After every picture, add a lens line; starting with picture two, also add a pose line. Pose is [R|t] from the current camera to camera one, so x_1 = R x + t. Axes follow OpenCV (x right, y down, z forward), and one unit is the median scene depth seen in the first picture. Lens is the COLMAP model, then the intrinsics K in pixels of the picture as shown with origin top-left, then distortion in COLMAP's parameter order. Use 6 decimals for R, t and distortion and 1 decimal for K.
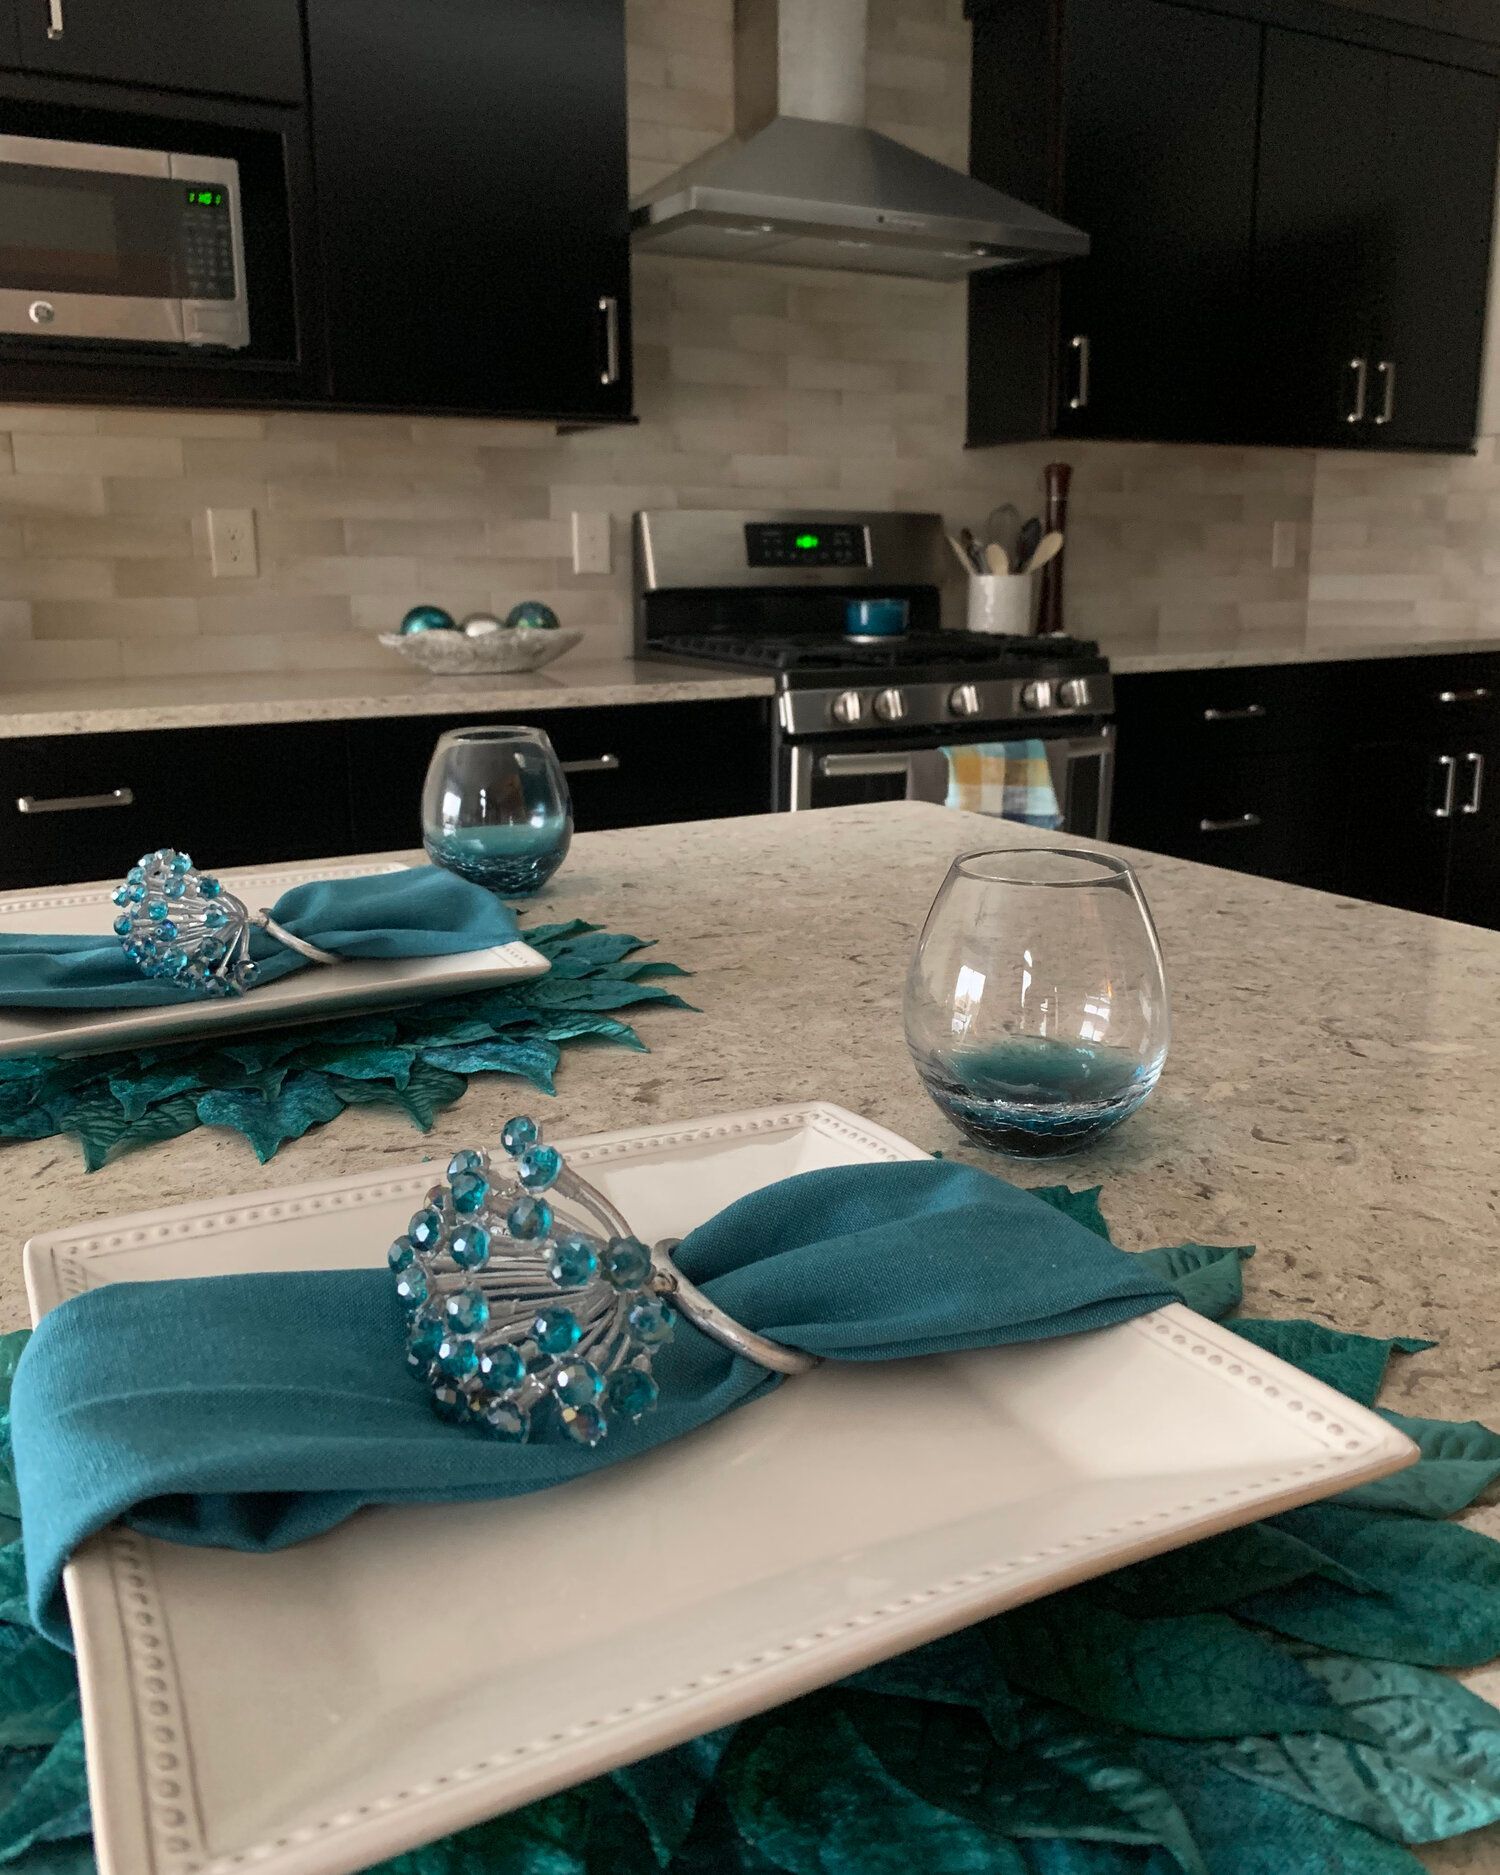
lens RADIAL K [[1495.2, 0, 821.4], [0, 1495.2, 935.0], [0, 0, 1]] dist [0.107131, -0.321124]
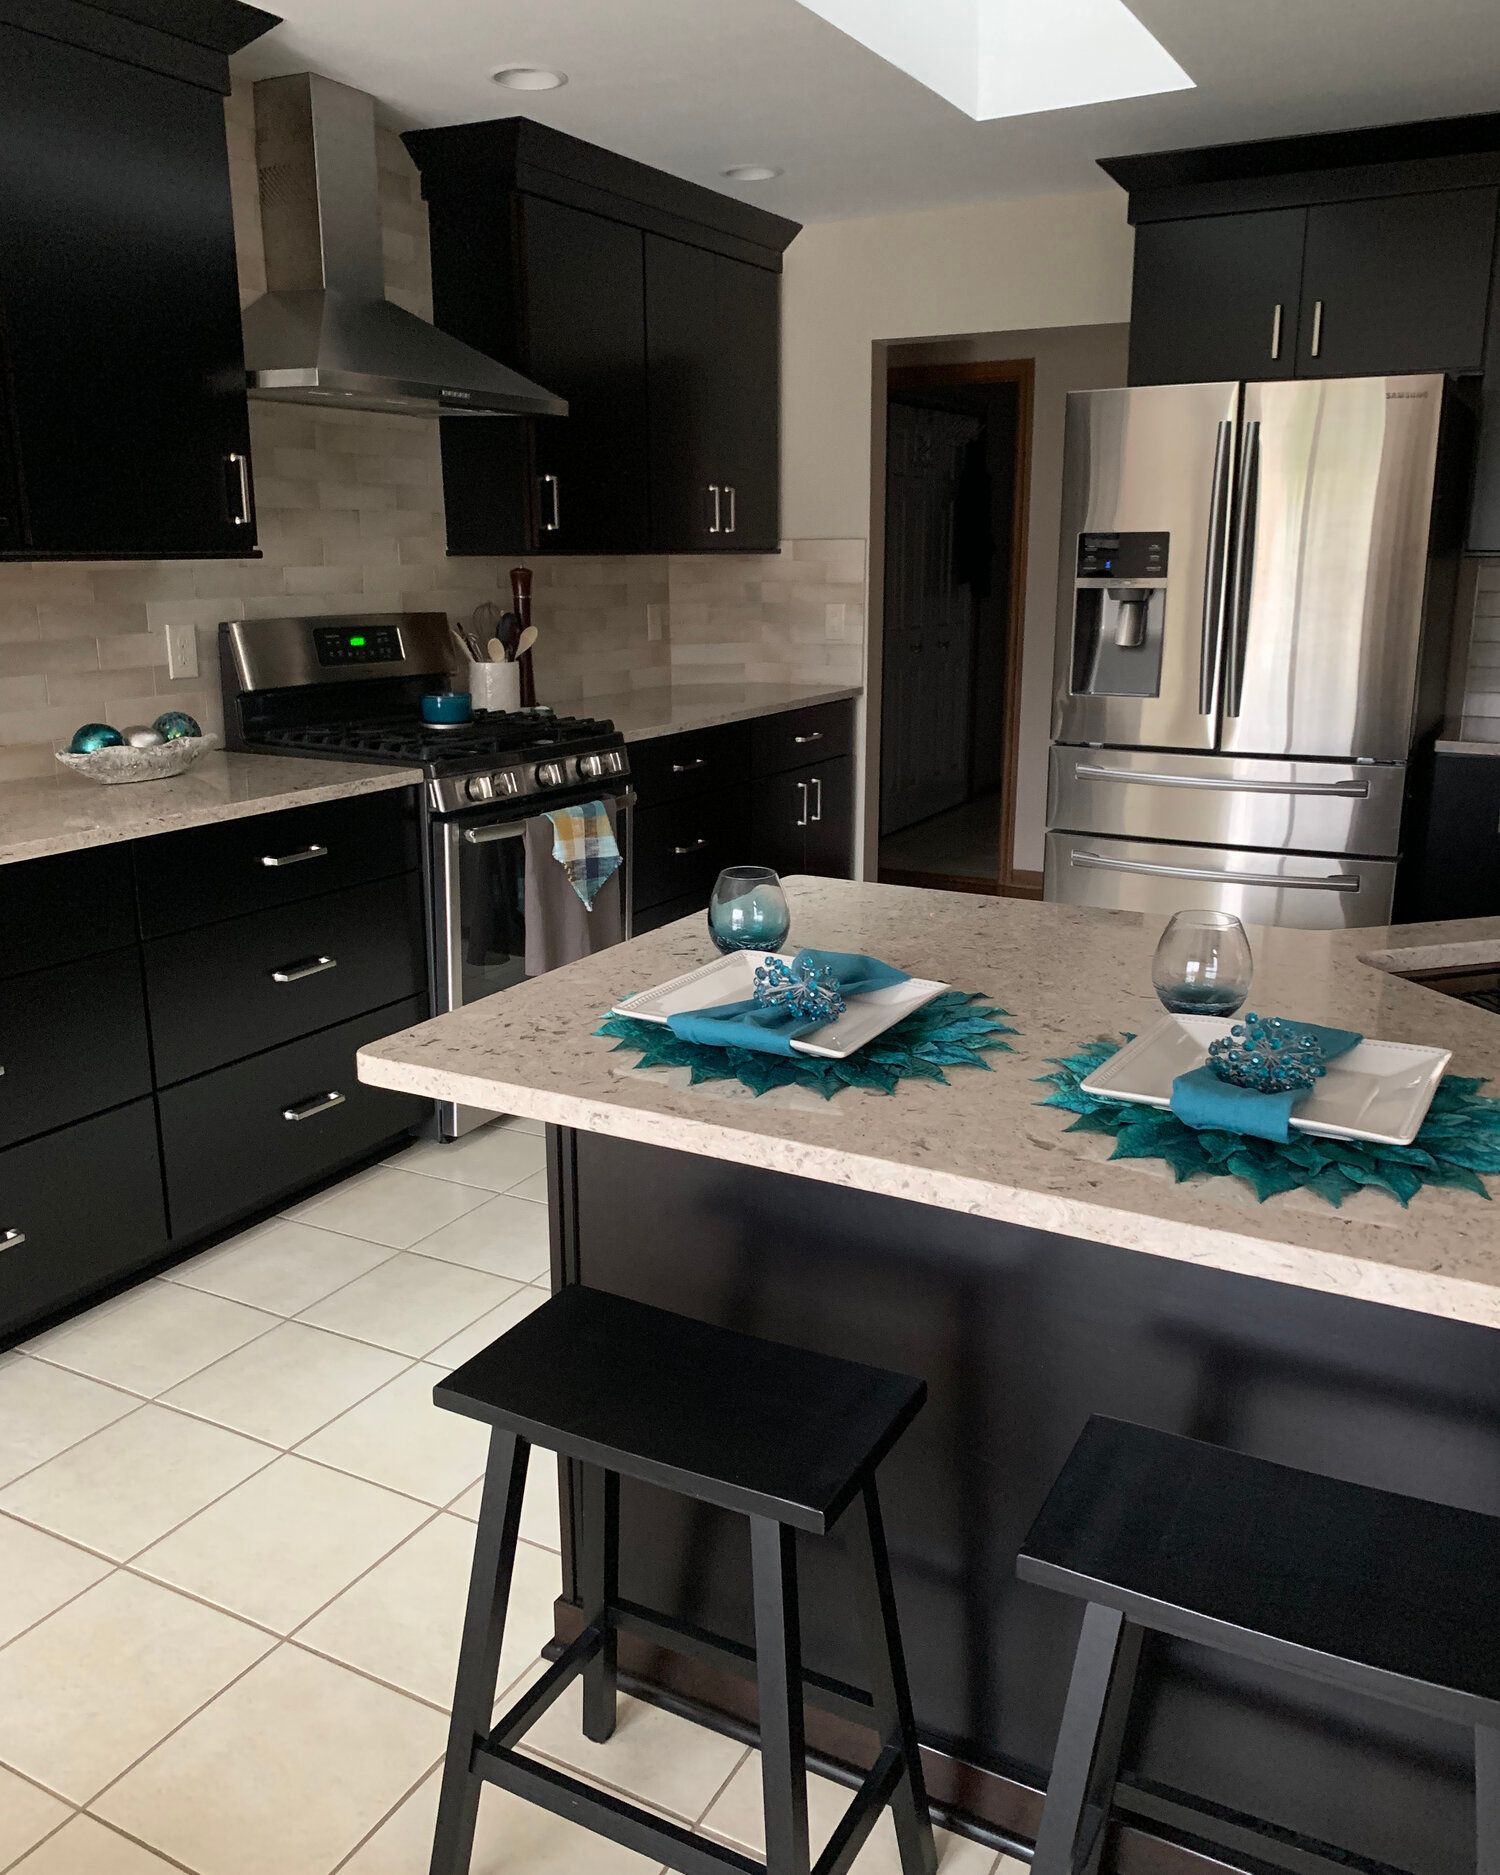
lens RADIAL K [[1495.2, 0, 821.4], [0, 1495.2, 935.0], [0, 0, 1]] dist [0.107131, -0.321124]
pose [[0.834826, -0.124389, 0.536276, -0.362277], [0.122450, 0.991692, 0.039404, -0.037877], [-0.536722, 0.032771, 0.843122, -0.170075]]
